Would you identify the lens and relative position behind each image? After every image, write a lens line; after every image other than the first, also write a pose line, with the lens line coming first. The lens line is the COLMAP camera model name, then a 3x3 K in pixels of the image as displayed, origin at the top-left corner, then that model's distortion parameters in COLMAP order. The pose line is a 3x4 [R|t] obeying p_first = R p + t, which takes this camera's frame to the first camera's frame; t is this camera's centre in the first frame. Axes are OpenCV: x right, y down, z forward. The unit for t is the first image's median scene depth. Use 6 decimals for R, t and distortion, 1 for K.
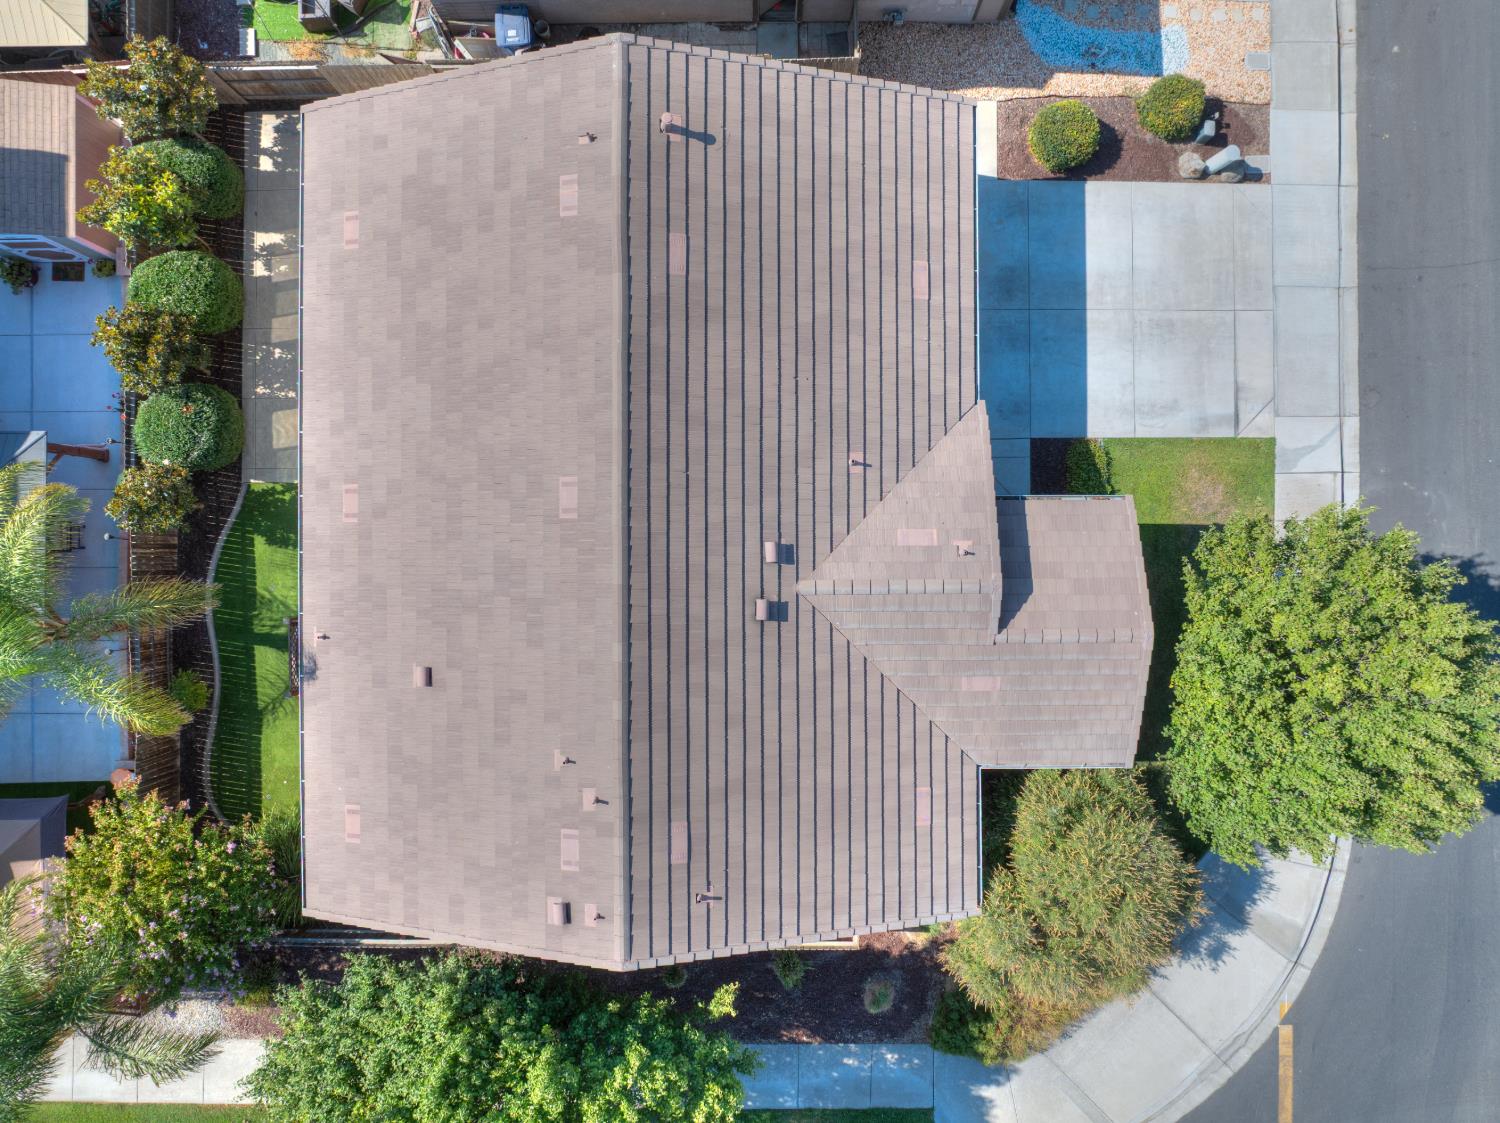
lens RADIAL K [[1092.7, 0, 754.6], [0, 1092.7, 557.1], [0, 0, 1]] dist [-0.032262, -0.004647]
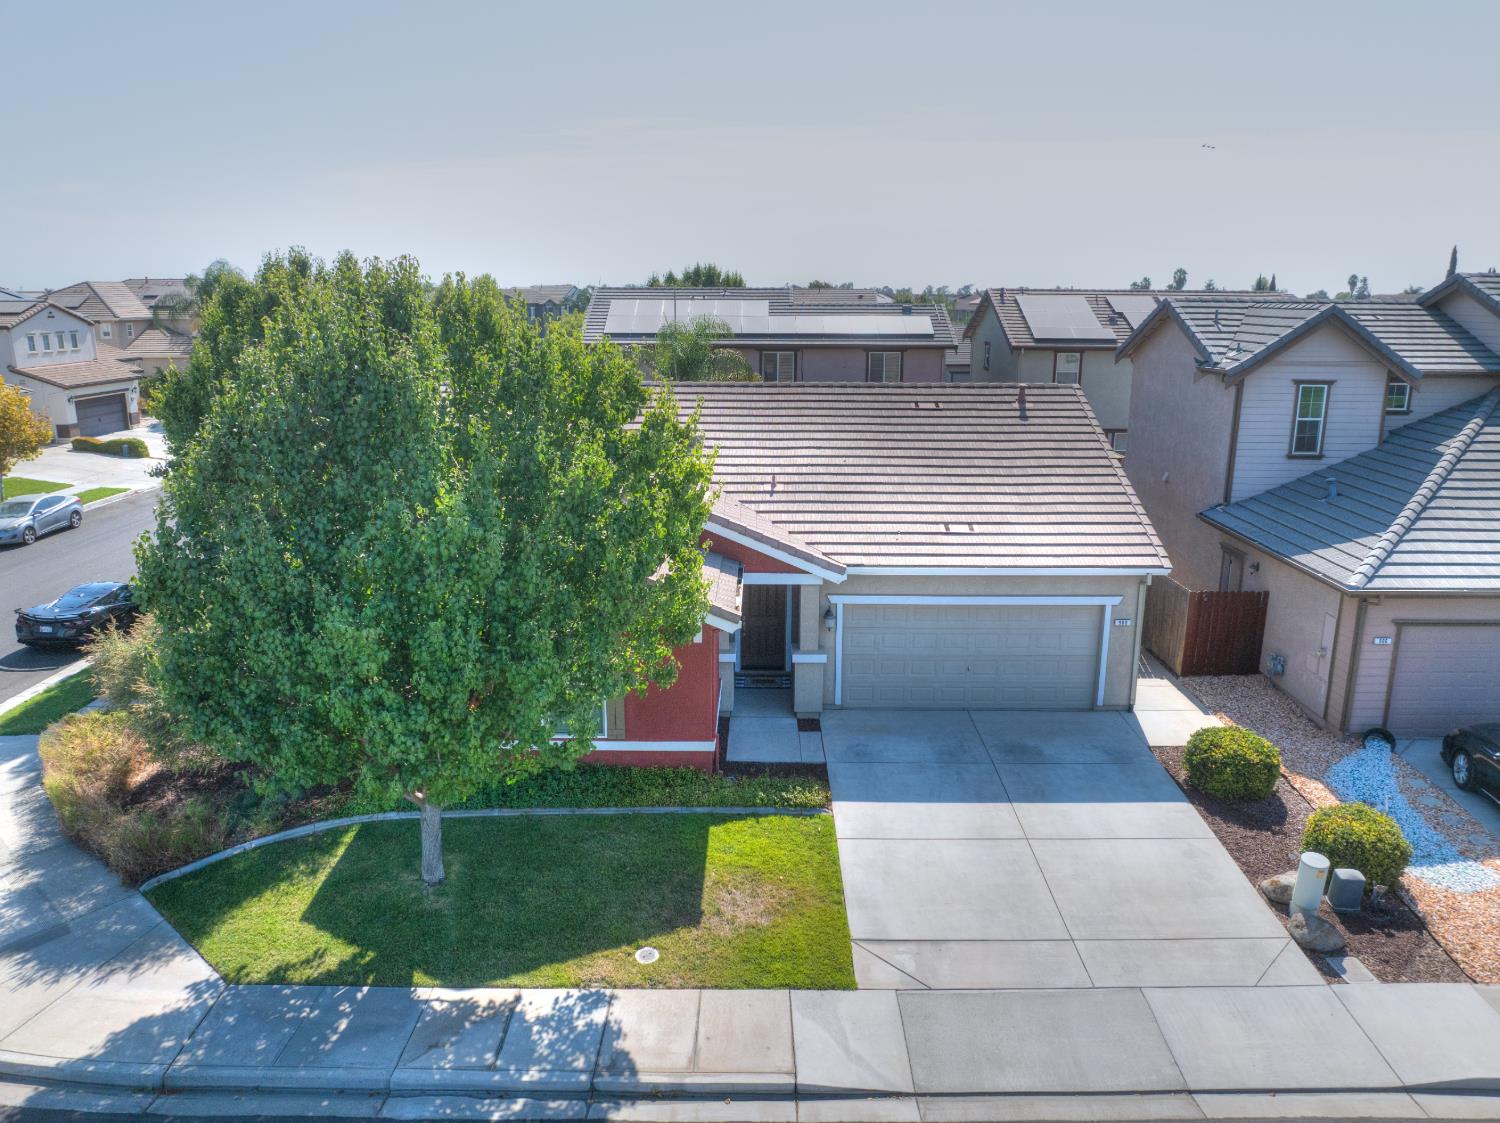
lens RADIAL K [[1055.5, 0, 752.6], [0, 1055.5, 554.8], [0, 0, 1]] dist [-0.048653, 0.017131]
pose [[-0.010137, 0.243233, -0.969915, 0.876787], [-0.999938, -0.006854, 0.008732, -0.058176], [-0.004524, 0.969944, 0.243287, 0.631093]]
